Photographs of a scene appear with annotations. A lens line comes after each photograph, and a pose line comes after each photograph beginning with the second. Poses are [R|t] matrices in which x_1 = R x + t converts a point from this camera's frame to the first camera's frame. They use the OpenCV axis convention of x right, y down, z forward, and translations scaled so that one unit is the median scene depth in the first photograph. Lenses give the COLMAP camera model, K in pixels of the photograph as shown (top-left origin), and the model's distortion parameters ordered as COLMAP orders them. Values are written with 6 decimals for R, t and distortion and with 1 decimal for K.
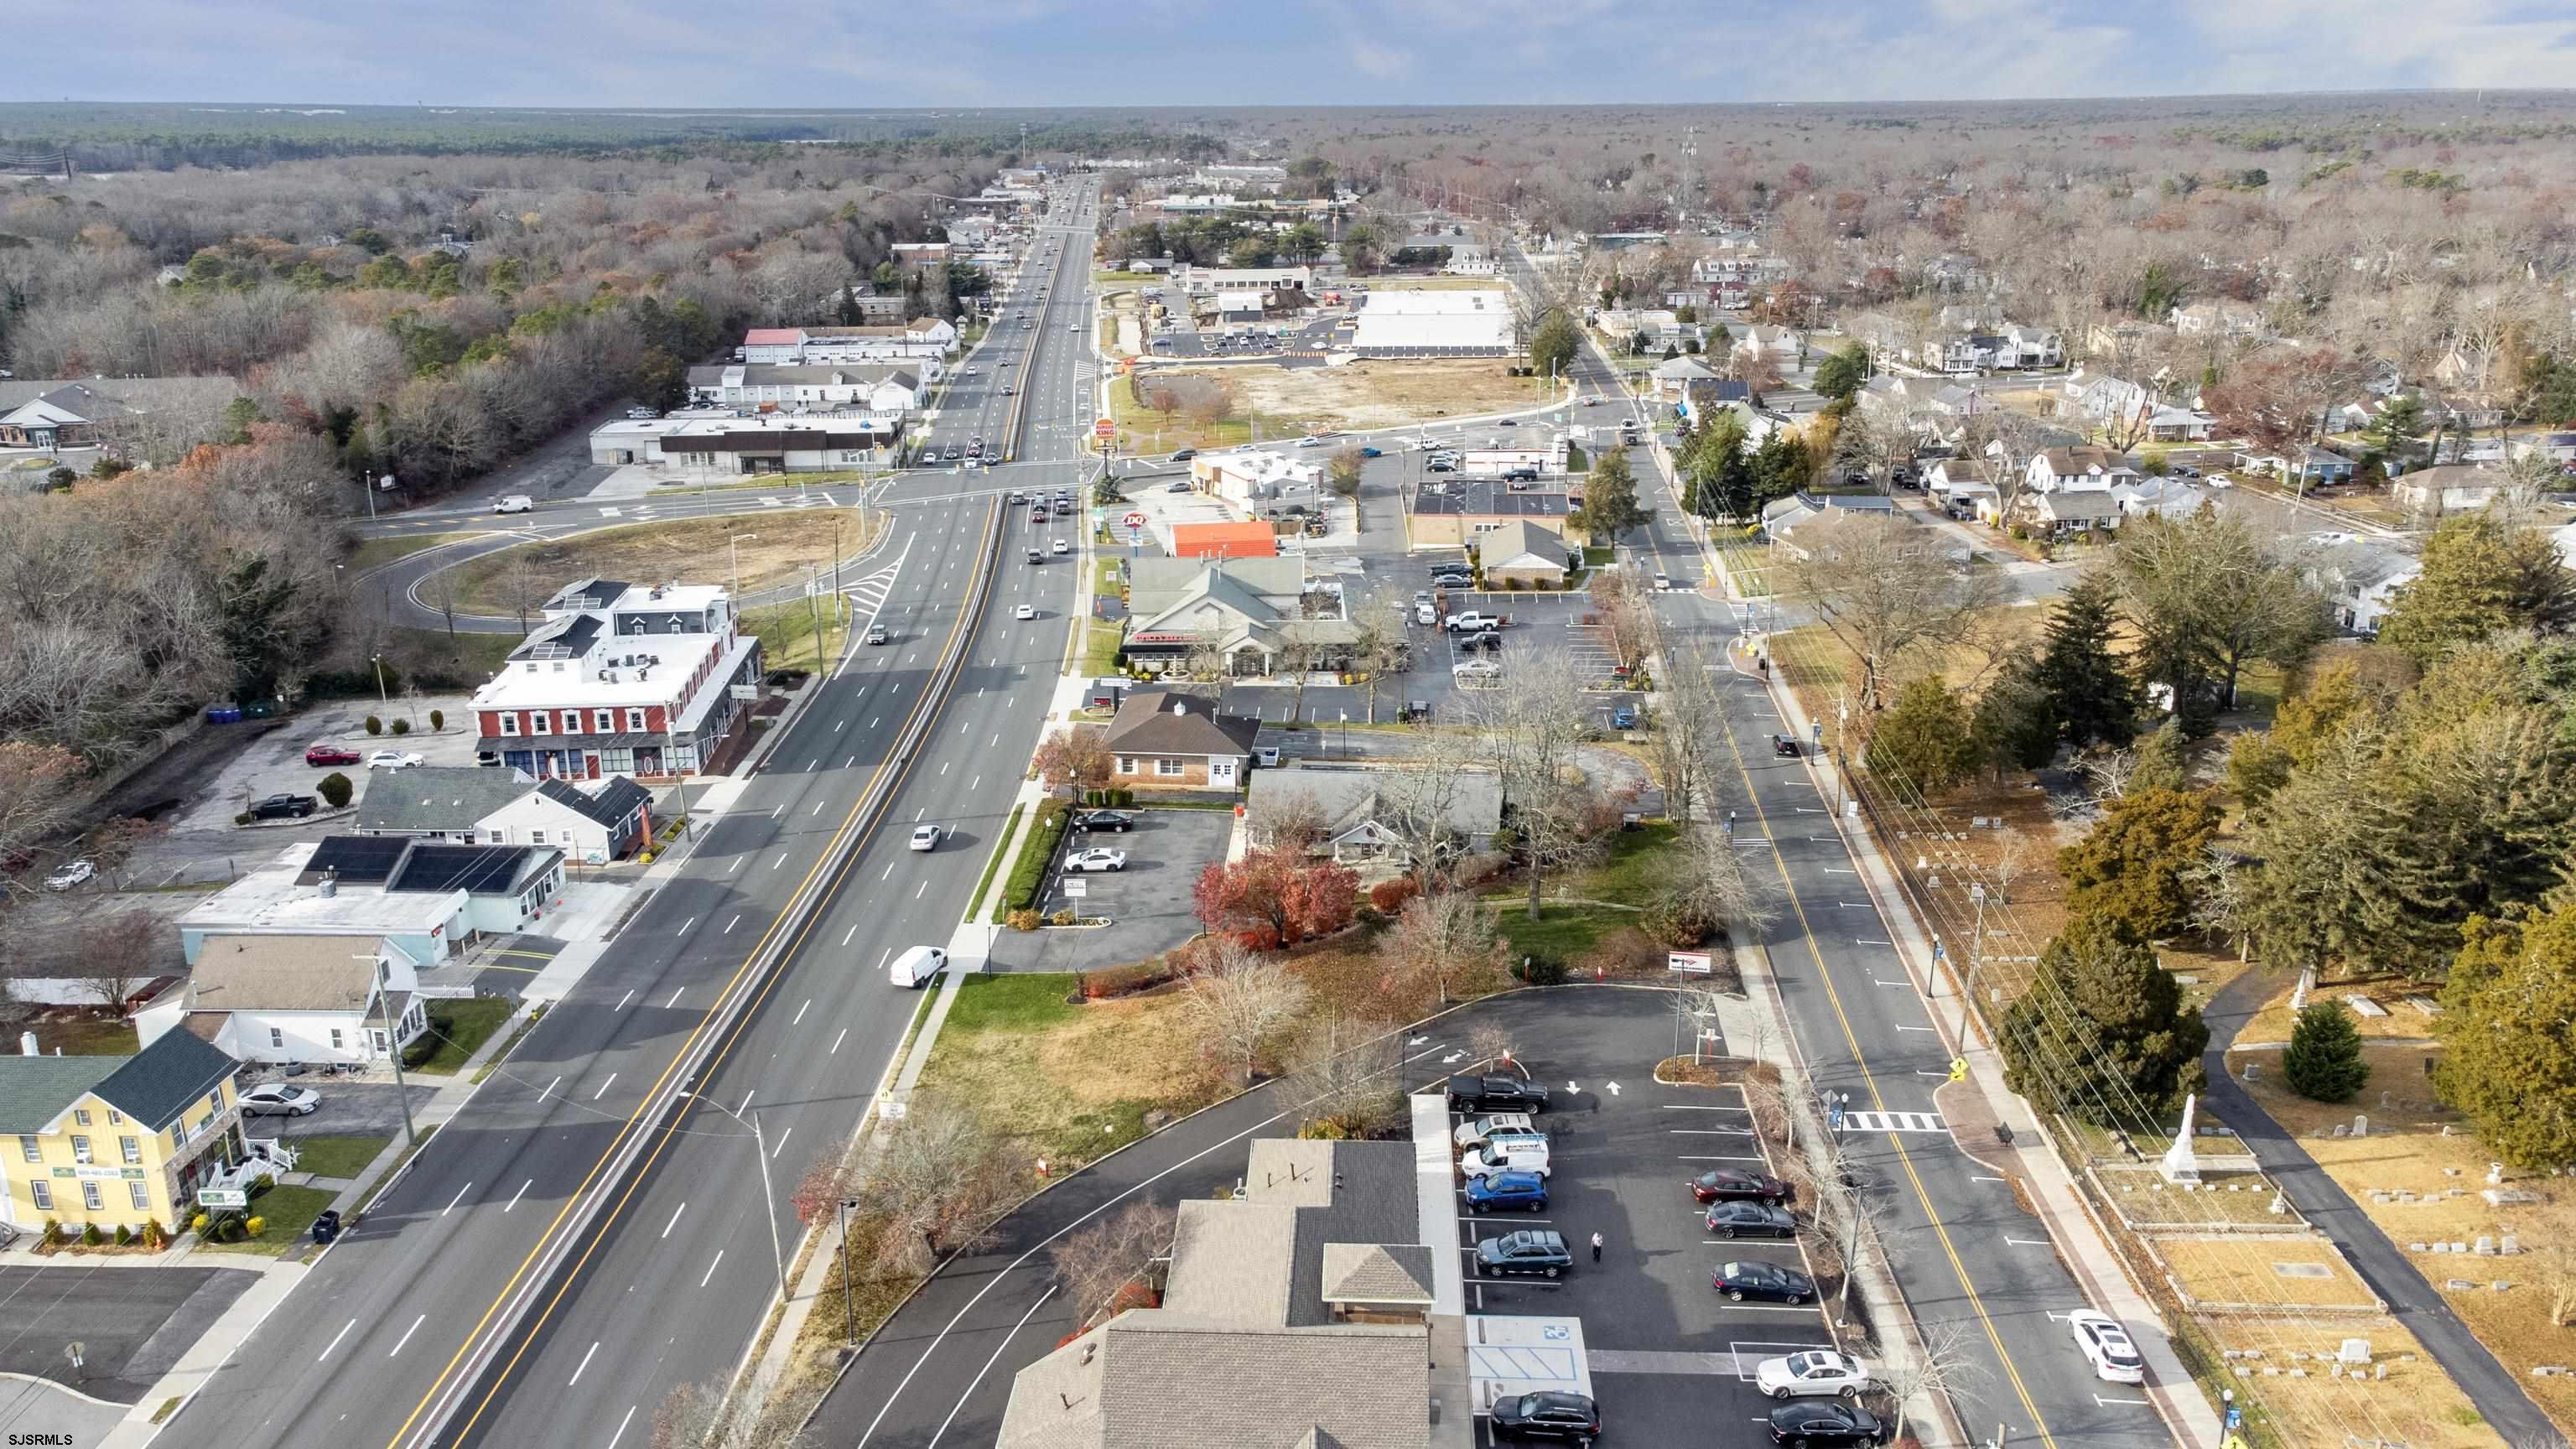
lens RADIAL K [[1862.0, 0, 1288.0], [0, 1862.0, 724.5], [0, 0, 1]] dist [0.053721, 0.010007]
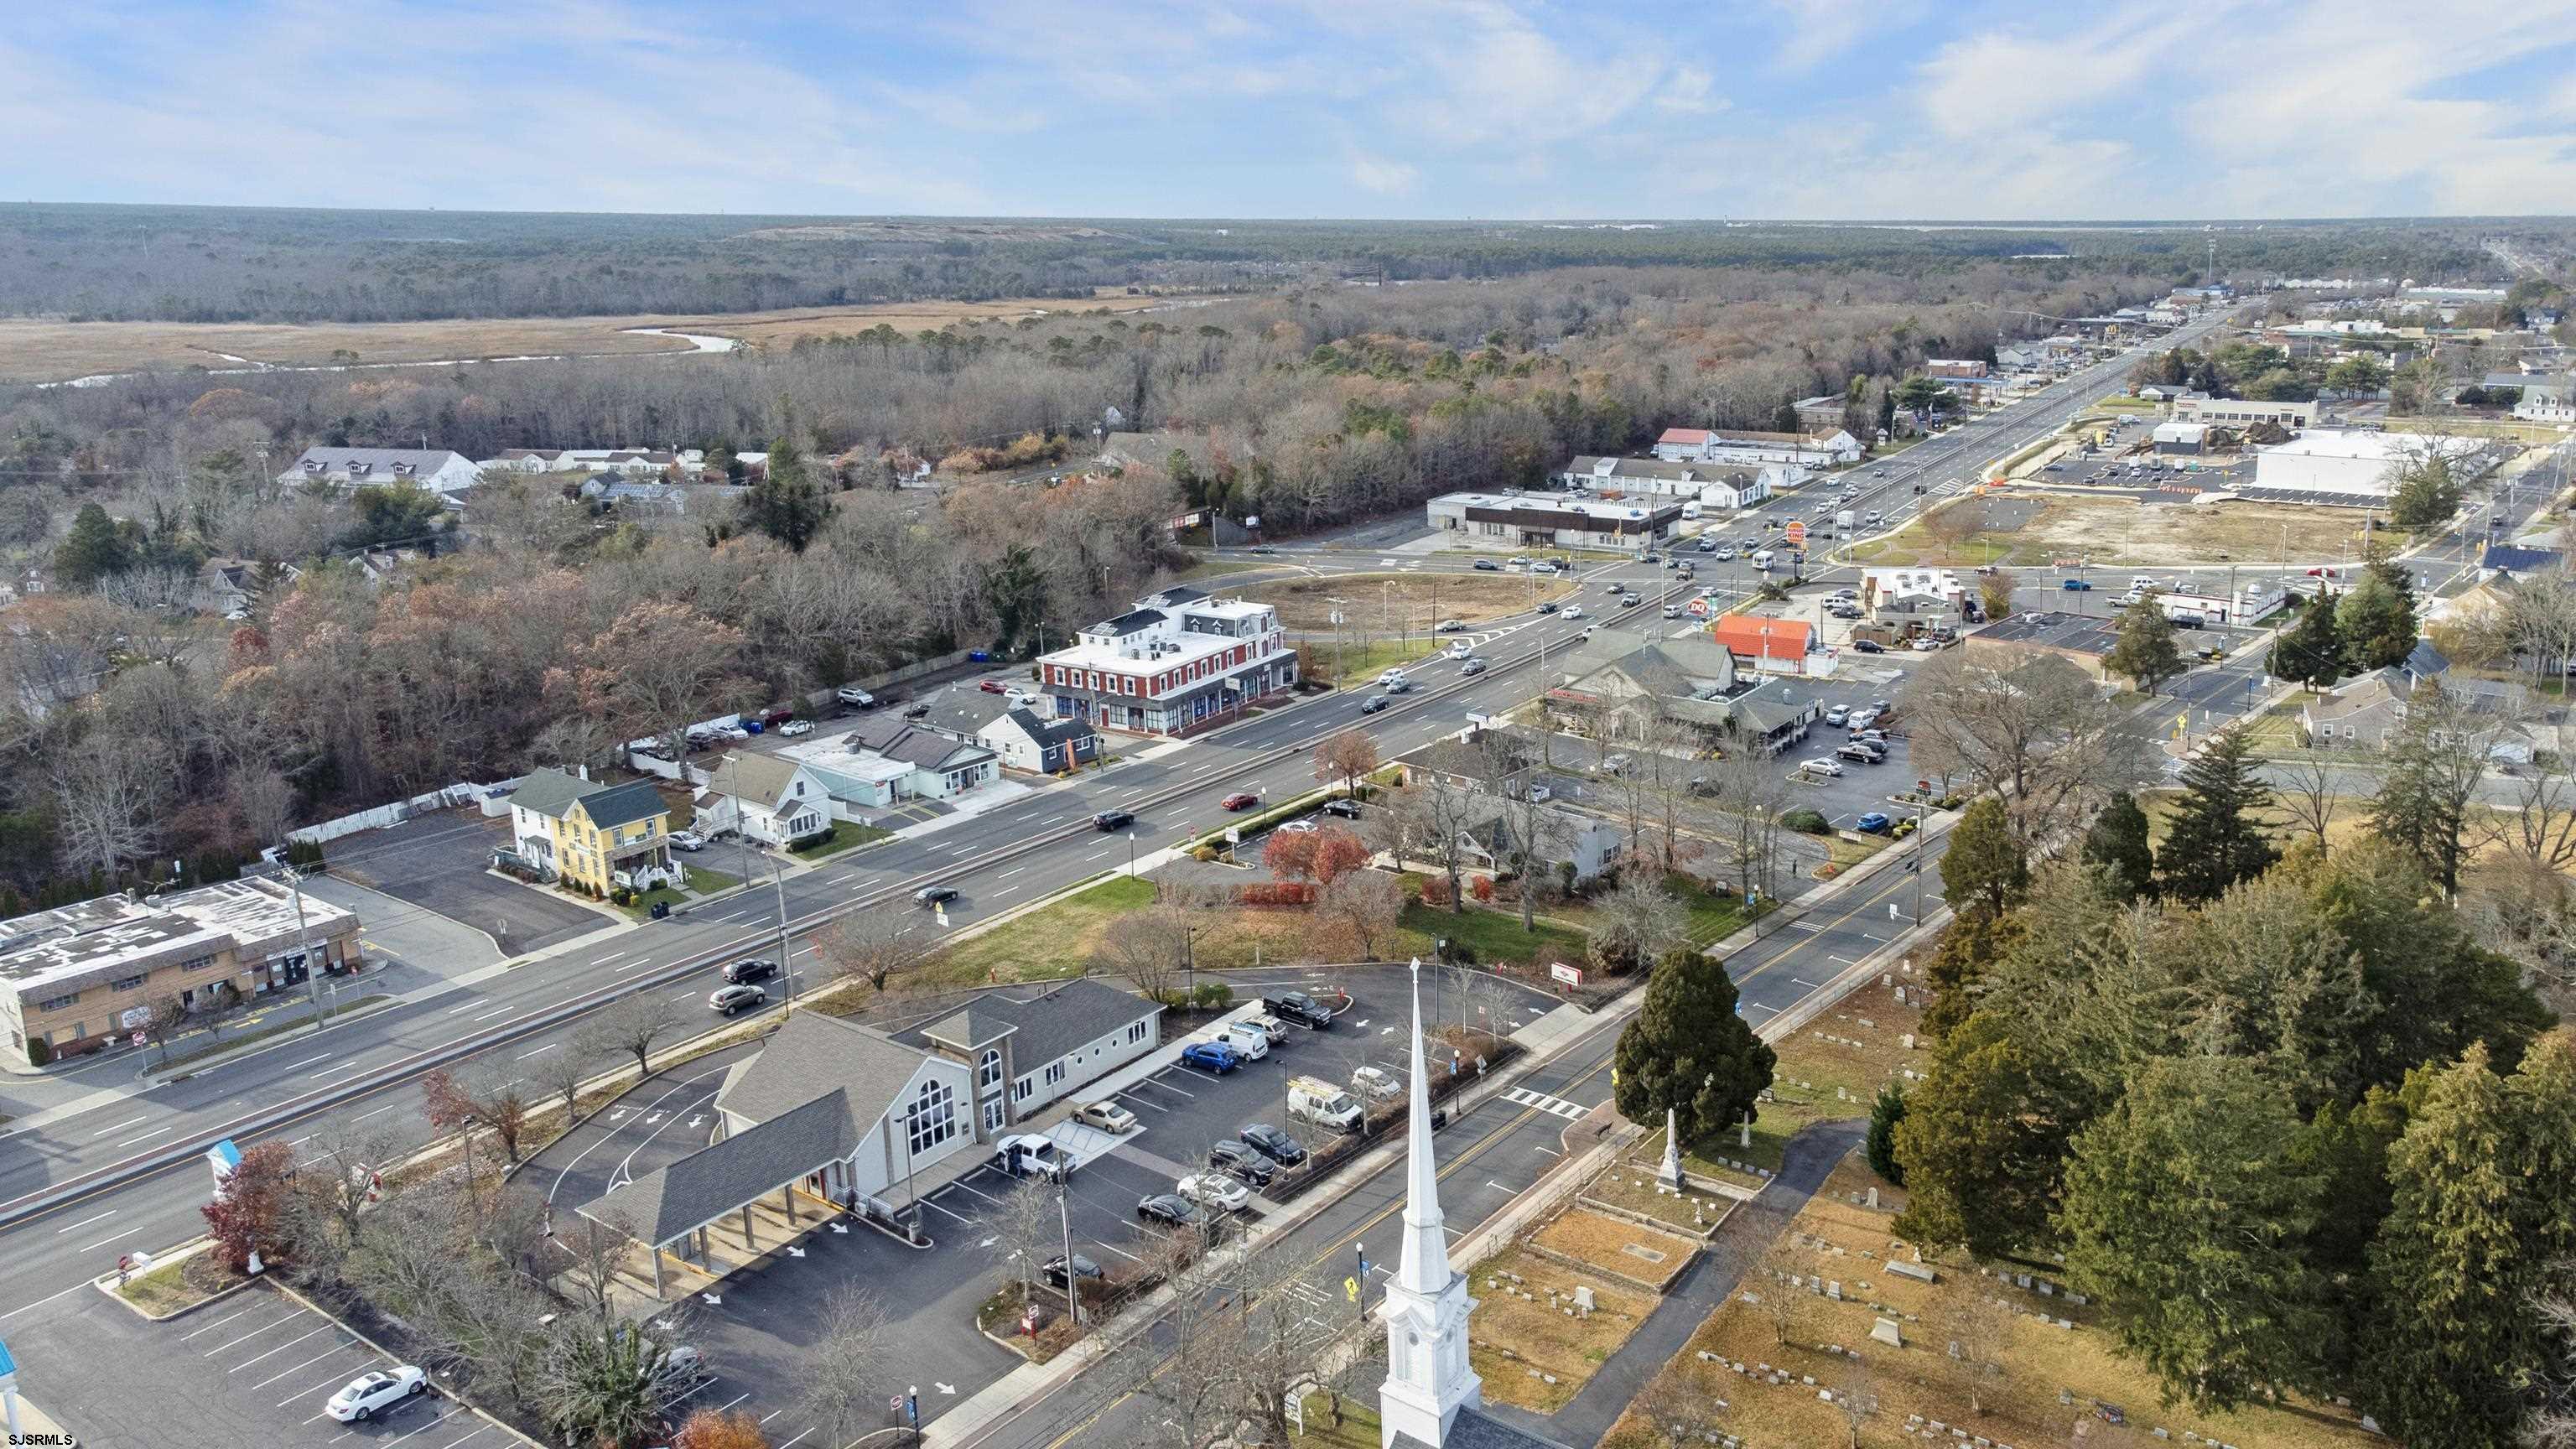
lens RADIAL K [[1862.0, 0, 1288.0], [0, 1862.0, 724.5], [0, 0, 1]] dist [0.053721, 0.010007]
pose [[0.831067, 0.156907, -0.533580, 0.462134], [-0.186588, 0.982437, -0.001717, 0.005689], [0.523939, 0.100987, 0.845748, -0.060087]]
